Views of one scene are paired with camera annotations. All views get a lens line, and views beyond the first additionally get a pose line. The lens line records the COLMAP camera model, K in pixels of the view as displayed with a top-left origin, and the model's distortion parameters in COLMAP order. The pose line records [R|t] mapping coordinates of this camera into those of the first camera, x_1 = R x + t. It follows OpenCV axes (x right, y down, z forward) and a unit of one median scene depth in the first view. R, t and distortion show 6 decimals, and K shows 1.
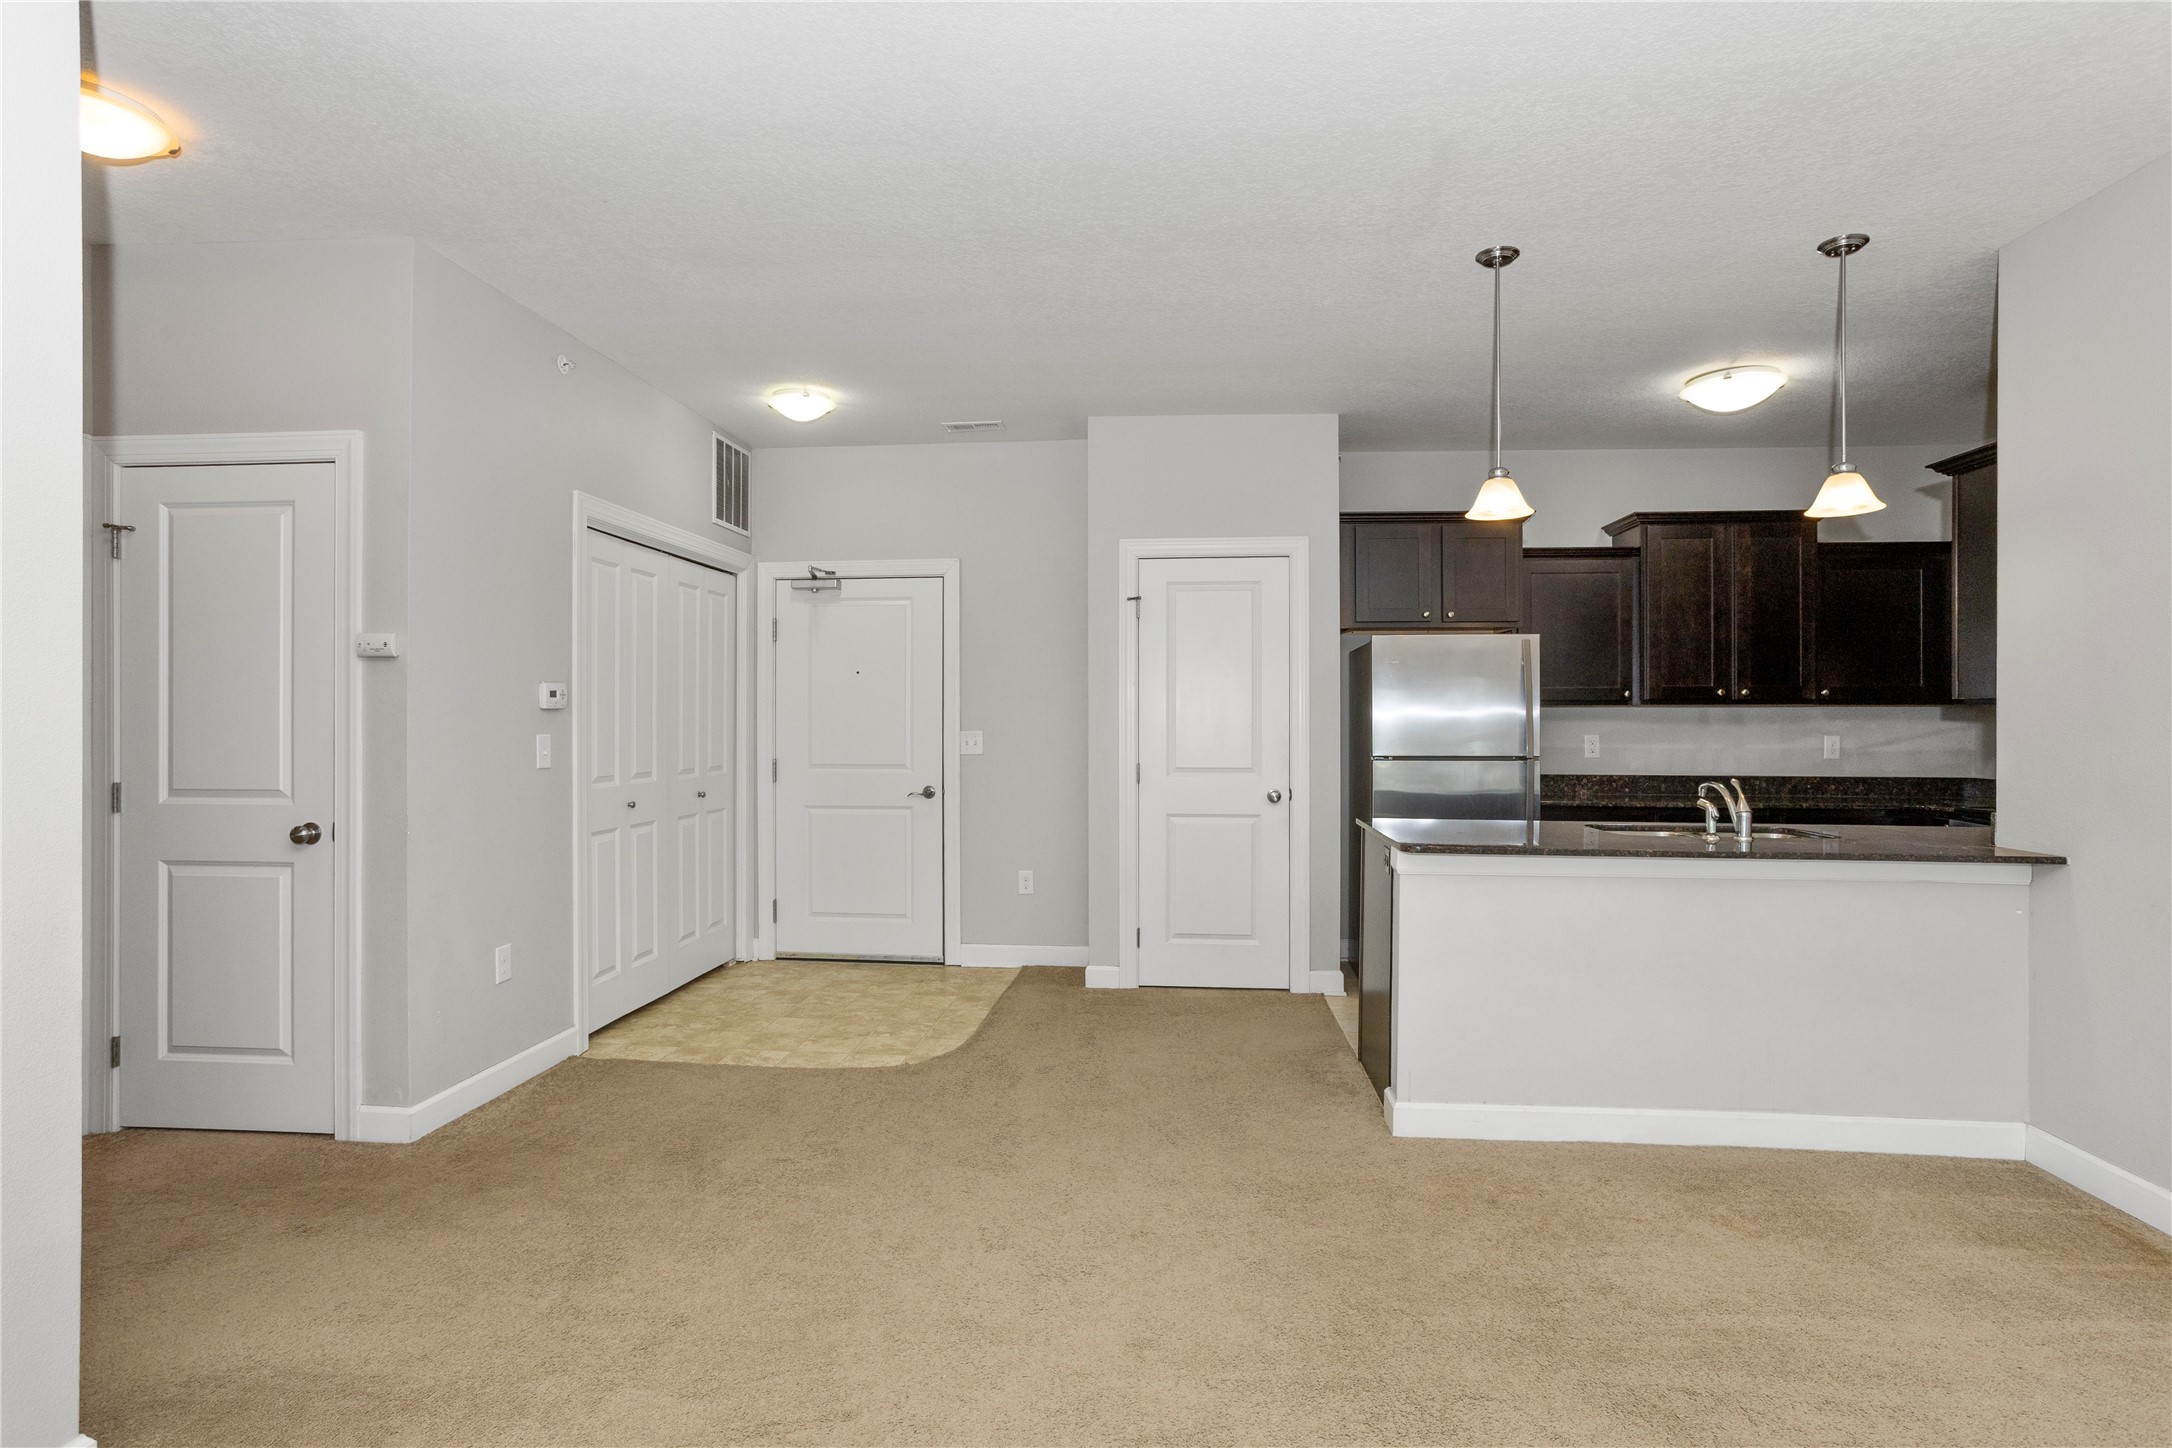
lens RADIAL K [[1074.2, 0, 1082.9], [0, 1074.2, 719.0], [0, 0, 1]] dist [-0.060422, 0.042770]
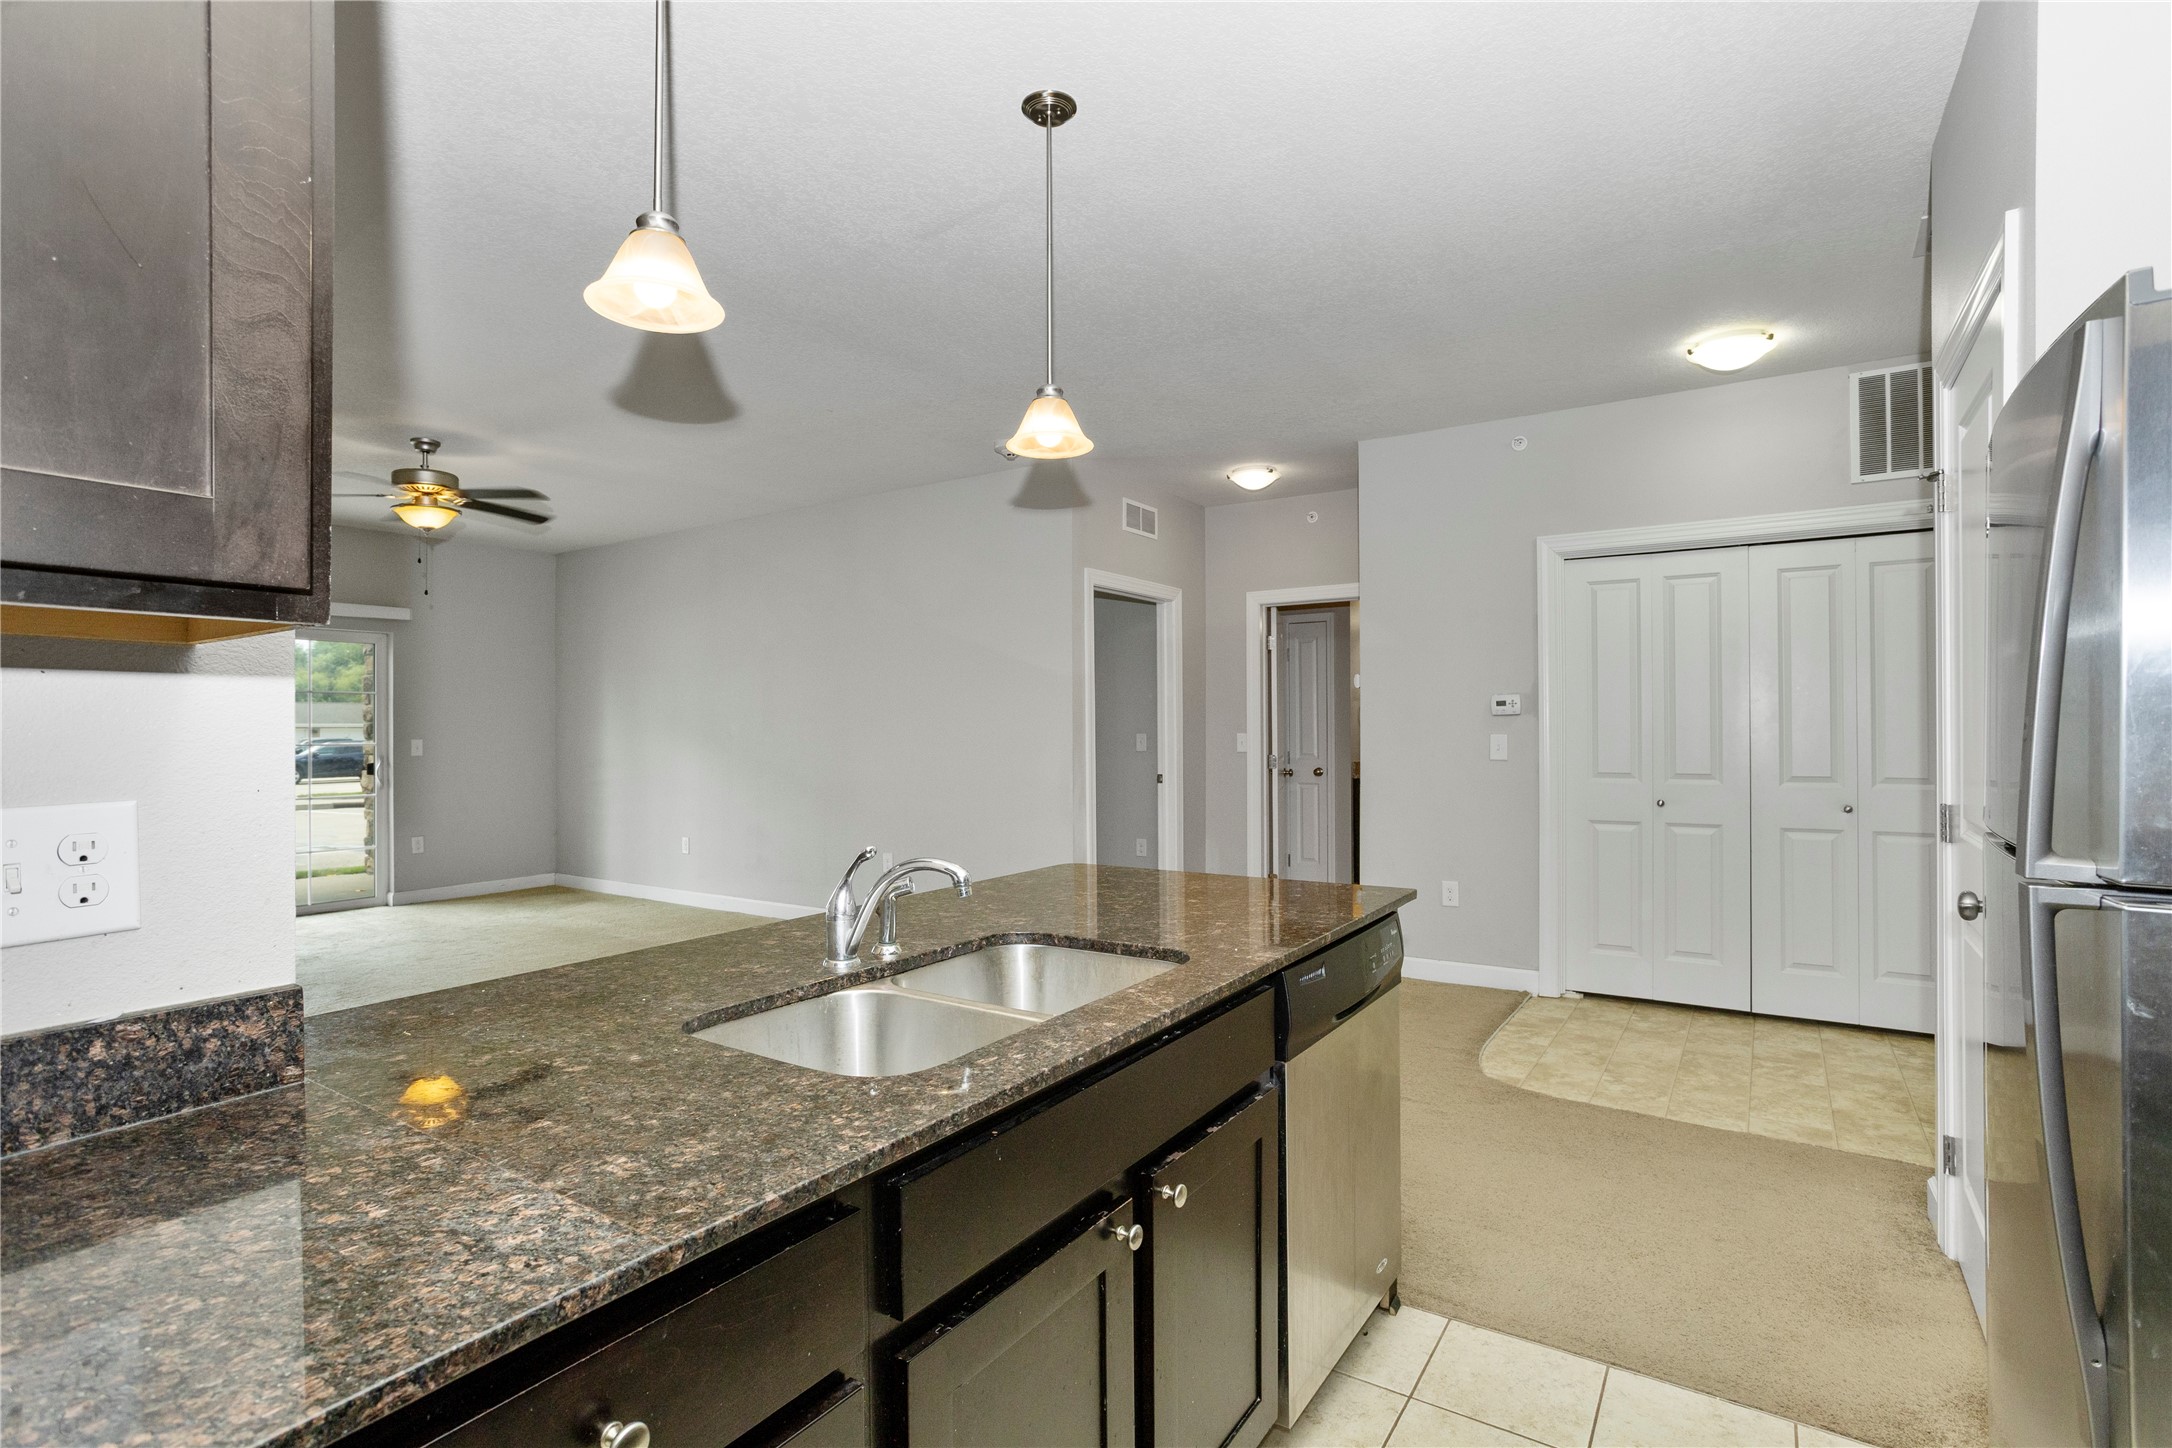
lens RADIAL K [[1071.0, 0, 1090.4], [0, 1071.0, 712.8], [0, 0, 1]] dist [-0.049897, 0.031280]
pose [[-0.467870, -0.011406, -0.883724, 0.684310], [0.007086, 0.999836, -0.016657, 0.004787], [0.883769, -0.014056, -0.467713, 0.895206]]
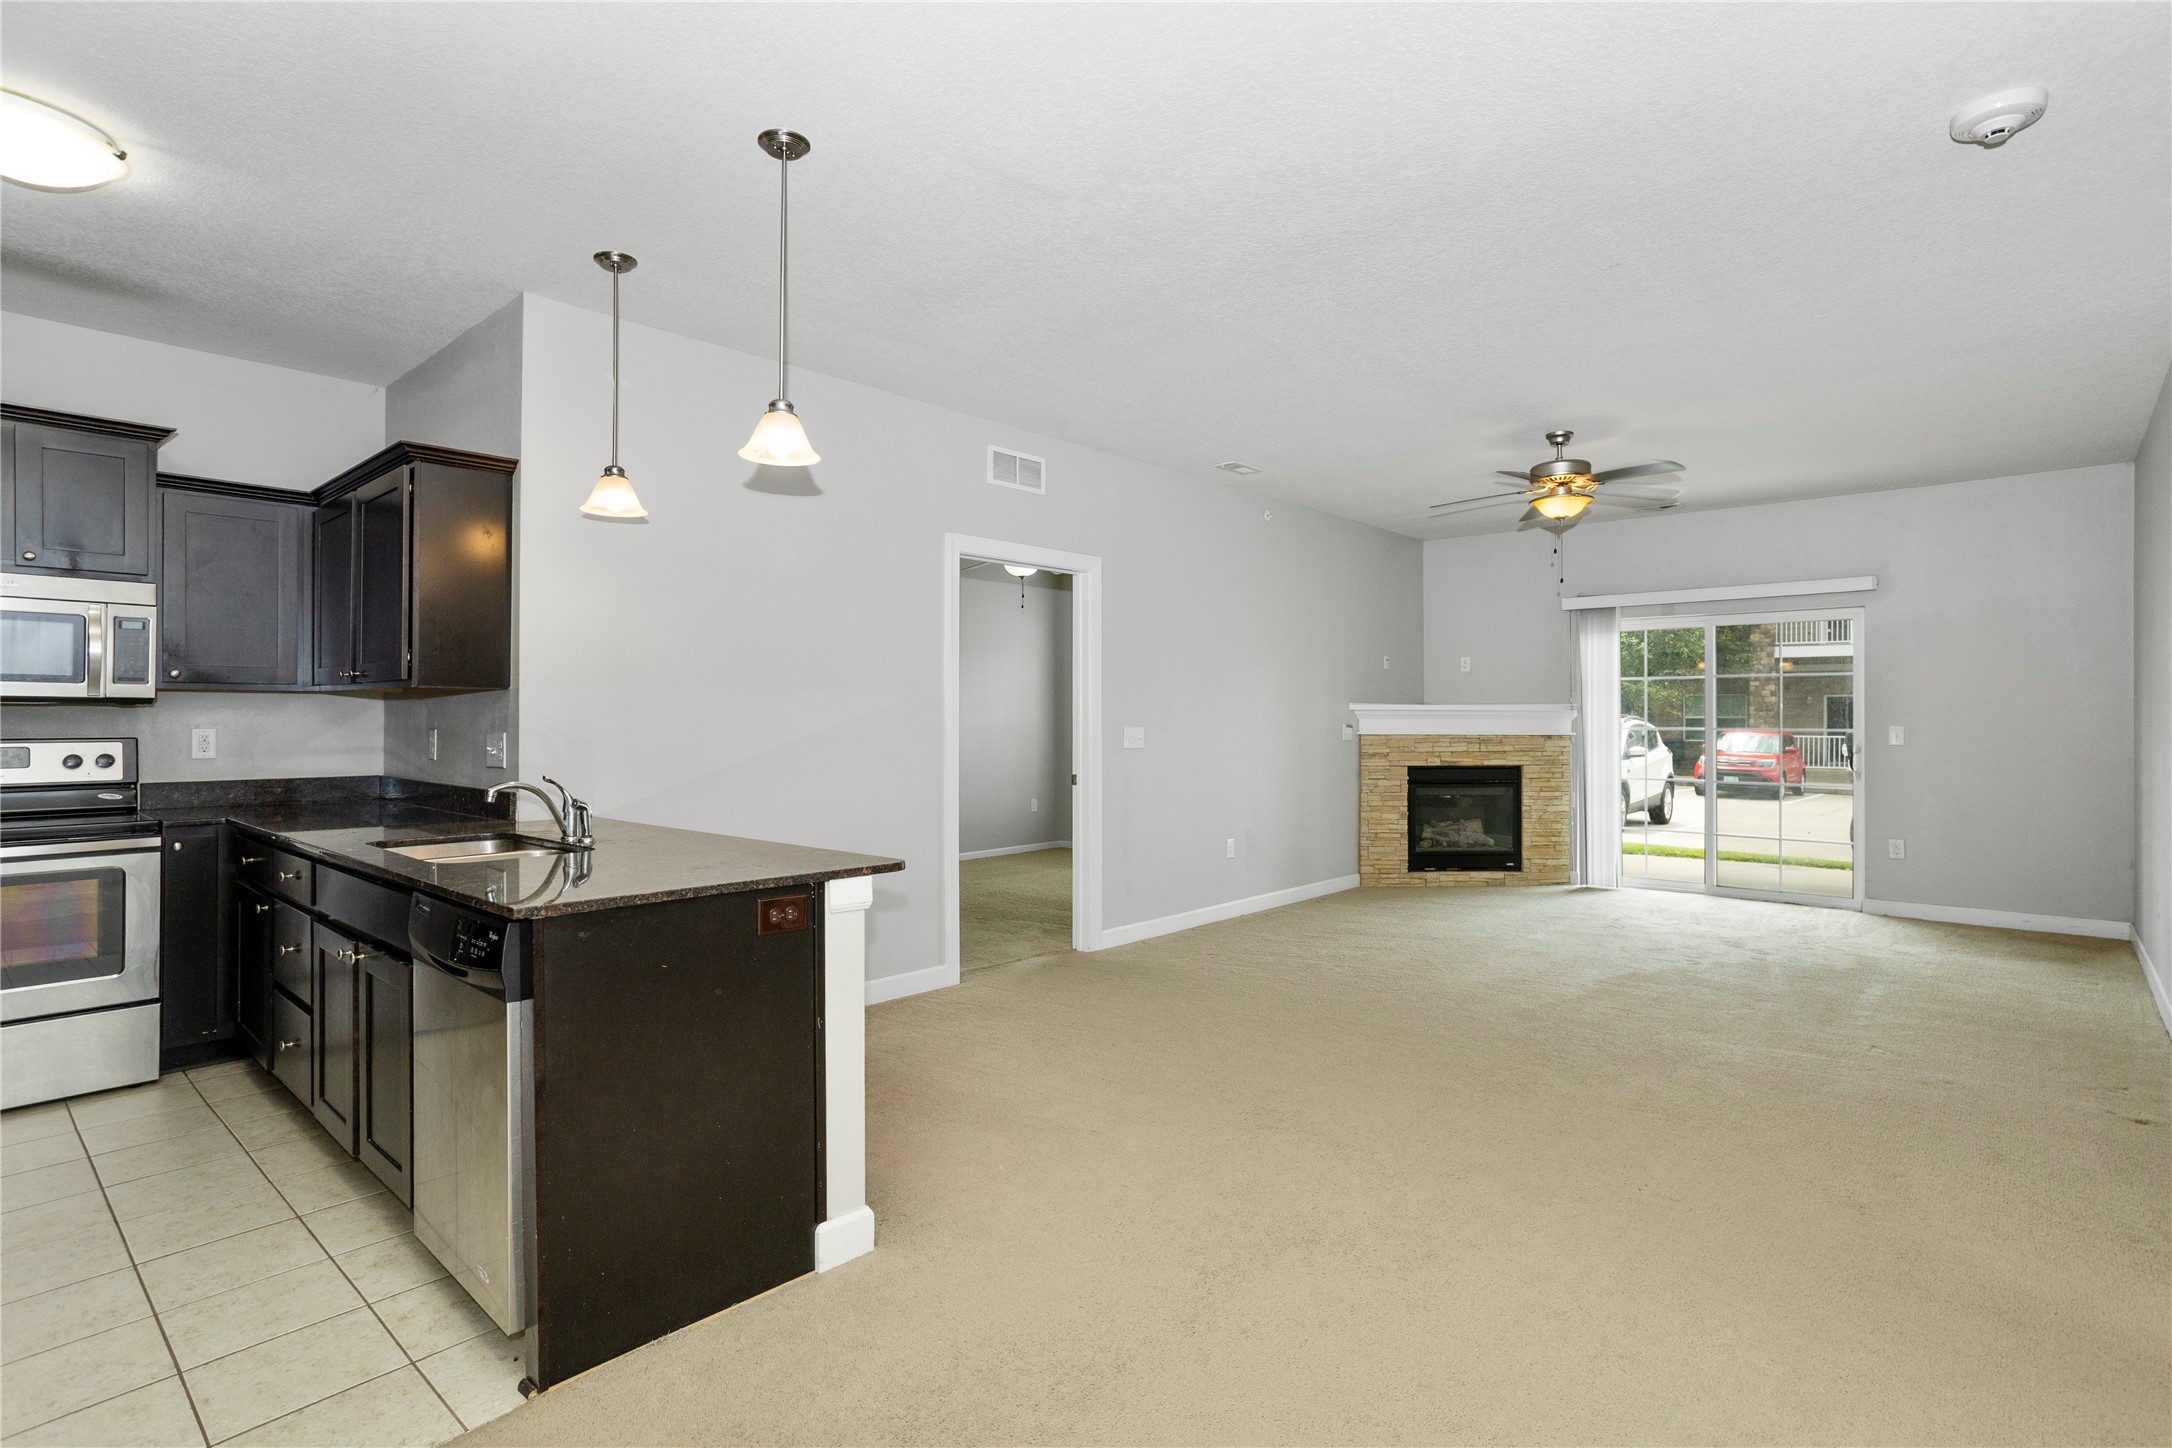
lens RADIAL K [[1071.0, 0, 1090.4], [0, 1071.0, 712.8], [0, 0, 1]] dist [-0.049897, 0.031280]
pose [[-0.802684, 0.000636, 0.596404, -0.182014], [-0.003468, 0.999978, -0.005734, 0.005880], [-0.596395, -0.006670, -0.802664, 0.986419]]
